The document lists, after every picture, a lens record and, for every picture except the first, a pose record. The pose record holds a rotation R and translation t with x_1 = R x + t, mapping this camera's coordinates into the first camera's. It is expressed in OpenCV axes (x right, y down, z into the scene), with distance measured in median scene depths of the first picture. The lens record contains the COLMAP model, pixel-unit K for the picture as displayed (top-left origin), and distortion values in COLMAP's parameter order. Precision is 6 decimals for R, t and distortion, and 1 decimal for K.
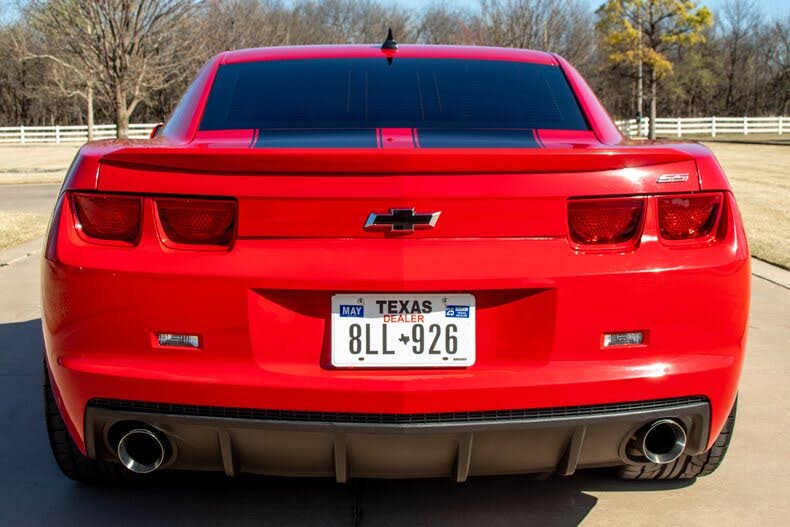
lens RADIAL K [[1063.6, 0, 394.3], [0, 1063.6, 231.8], [0, 0, 1]] dist [-0.069217, 0.026313]
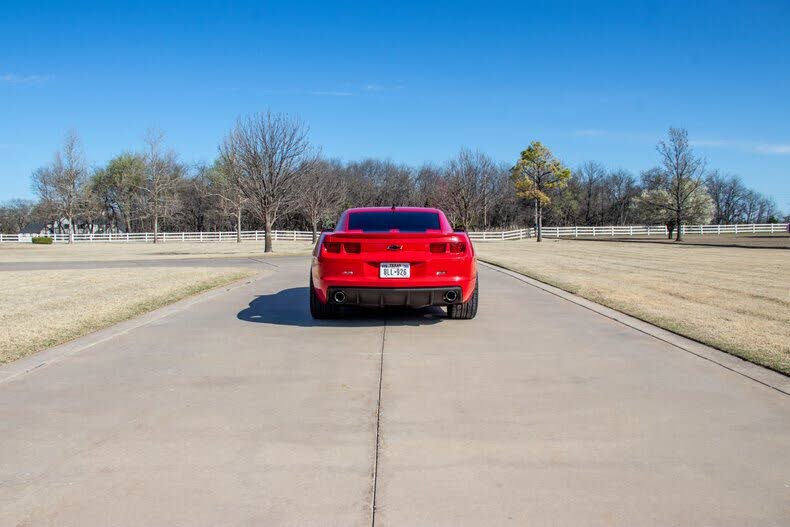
lens RADIAL K [[650.7, 0, 398.4], [0, 650.7, 263.0], [0, 0, 1]] dist [-0.108725, 0.008724]
pose [[0.999956, -0.001078, -0.009366, 0.042620], [0.000590, 0.998646, -0.052011, 0.177692], [0.009409, 0.052003, 0.998603, -1.632132]]
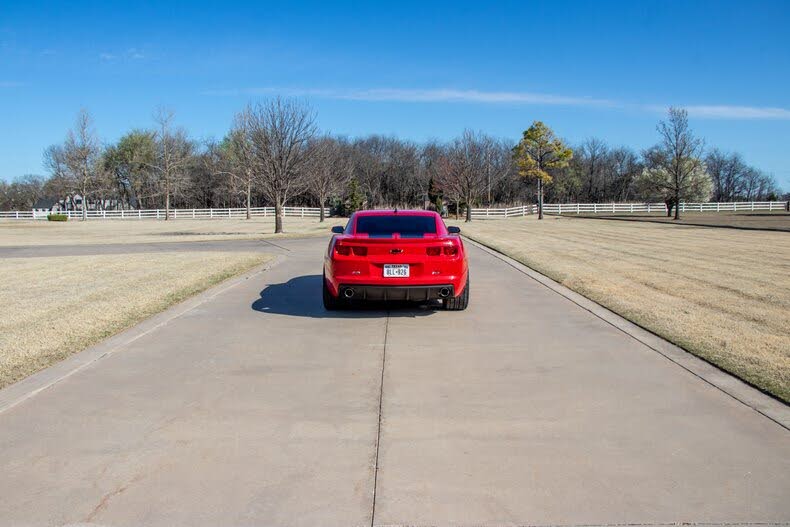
lens RADIAL K [[650.7, 0, 398.4], [0, 650.7, 263.0], [0, 0, 1]] dist [-0.108725, 0.008724]
pose [[0.999821, 0.000946, -0.018907, 0.069705], [-0.001062, 0.999981, -0.006147, 0.061369], [0.018901, 0.006166, 0.999802, -2.043071]]
